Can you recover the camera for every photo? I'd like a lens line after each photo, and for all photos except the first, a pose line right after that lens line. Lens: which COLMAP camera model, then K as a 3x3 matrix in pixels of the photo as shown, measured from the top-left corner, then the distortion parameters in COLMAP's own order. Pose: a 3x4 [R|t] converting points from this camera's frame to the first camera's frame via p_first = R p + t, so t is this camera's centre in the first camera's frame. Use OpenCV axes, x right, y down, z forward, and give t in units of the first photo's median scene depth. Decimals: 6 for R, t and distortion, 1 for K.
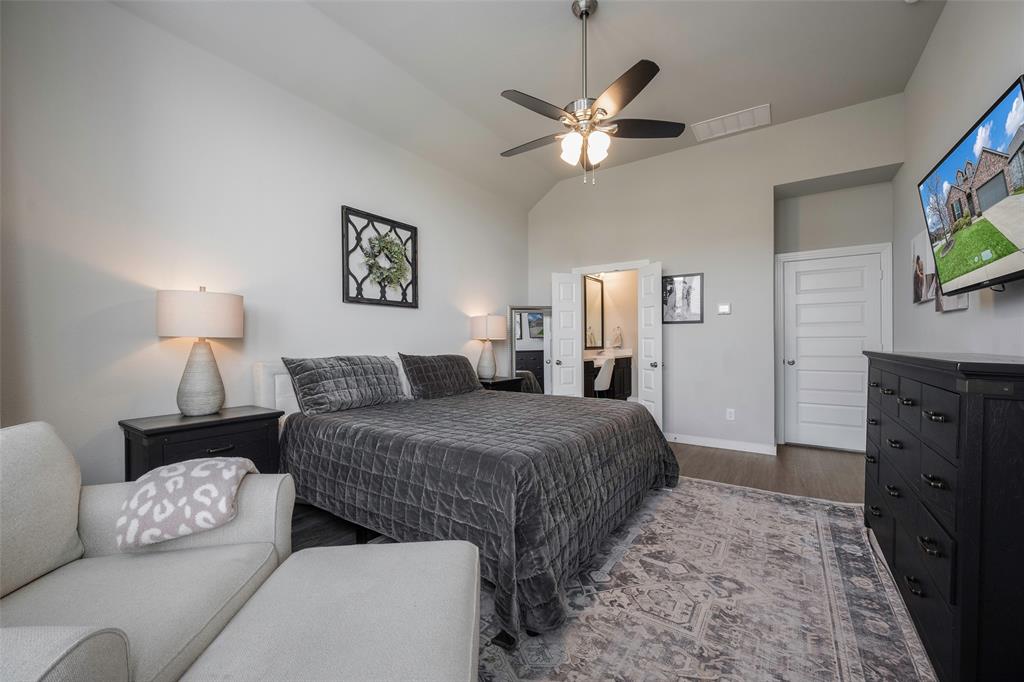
lens RADIAL K [[408.8, 0, 512.0], [0, 408.8, 341.0], [0, 0, 1]] dist [-0.000356, -0.000004]
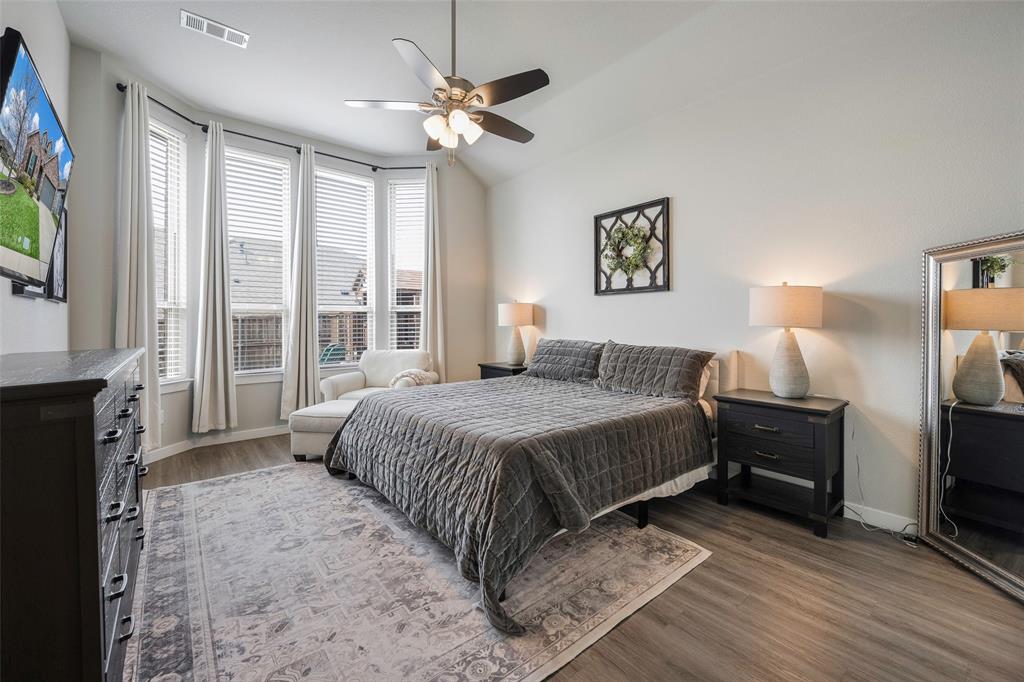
lens RADIAL K [[423.6, 0, 510.3], [0, 423.6, 323.8], [0, 0, 1]] dist [0.000007, -0.000019]
pose [[-0.296506, 0.010150, -0.954977, 1.027144], [0.007670, 0.999937, 0.008246, -0.028865], [0.955000, -0.004880, -0.296565, 1.353557]]
